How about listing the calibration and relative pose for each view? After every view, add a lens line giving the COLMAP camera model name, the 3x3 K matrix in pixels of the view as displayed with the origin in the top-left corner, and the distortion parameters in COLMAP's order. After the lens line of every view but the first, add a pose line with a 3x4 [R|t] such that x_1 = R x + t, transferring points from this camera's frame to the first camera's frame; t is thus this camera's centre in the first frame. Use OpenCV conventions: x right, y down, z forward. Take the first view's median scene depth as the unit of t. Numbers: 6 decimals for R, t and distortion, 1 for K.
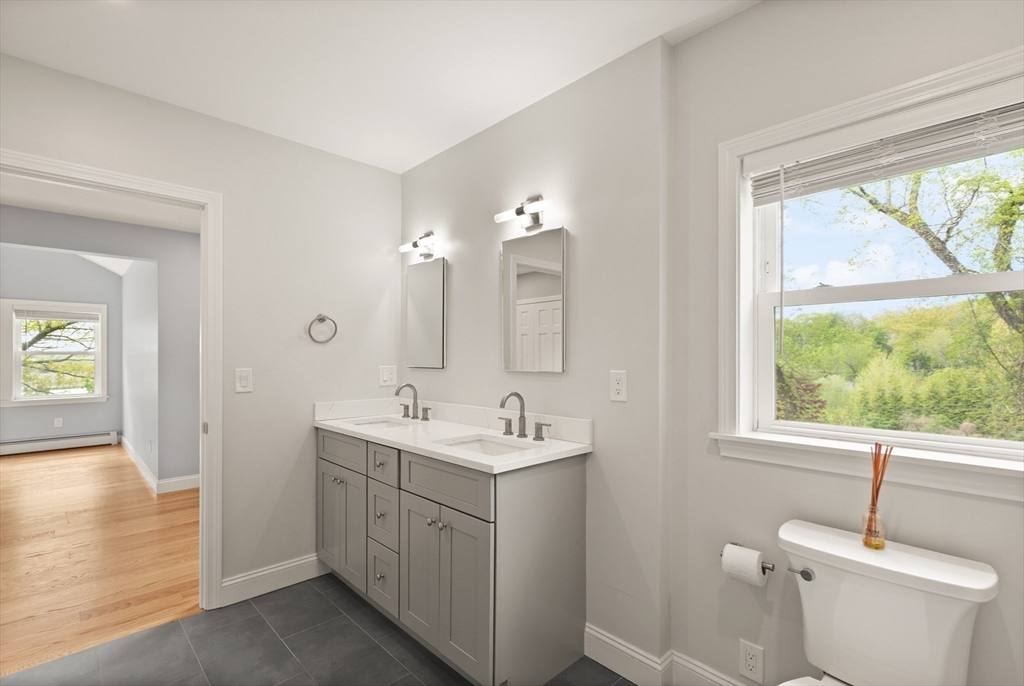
lens RADIAL K [[468.5, 0, 516.4], [0, 468.5, 360.2], [0, 0, 1]] dist [0.013706, -0.002985]
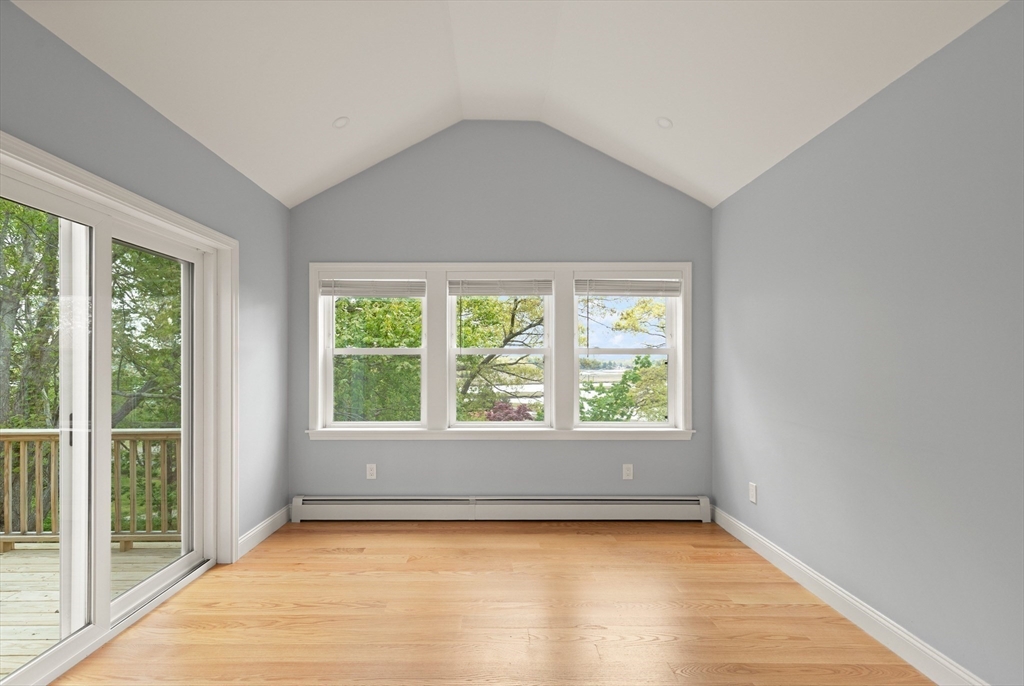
lens RADIAL K [[468.5, 0, 492.4], [0, 468.5, 356.4], [0, 0, 1]] dist [0.013706, -0.002985]
pose [[0.727979, -0.008111, -0.685551, -0.658443], [-0.003477, 0.999873, -0.015522, 0.000575], [0.685590, 0.013684, 0.727859, 0.443901]]
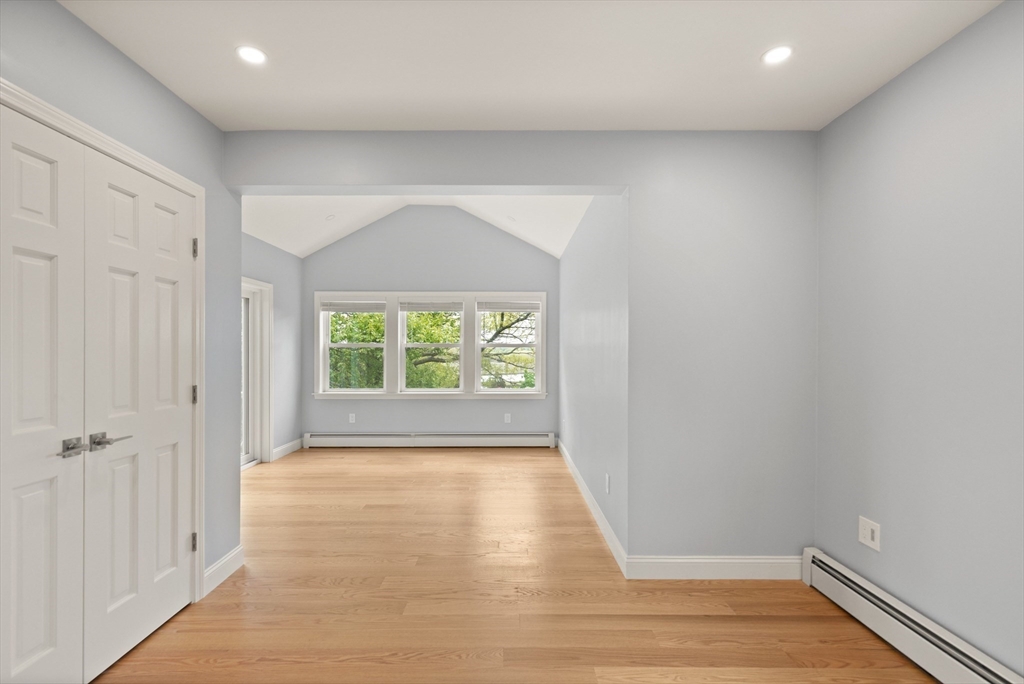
lens RADIAL K [[468.5, 0, 515.3], [0, 468.5, 347.3], [0, 0, 1]] dist [0.013706, -0.002985]
pose [[0.731950, -0.005505, -0.681336, -0.295990], [-0.004564, 0.999905, -0.012982, 0.000517], [0.681343, 0.012612, 0.731856, 0.300499]]
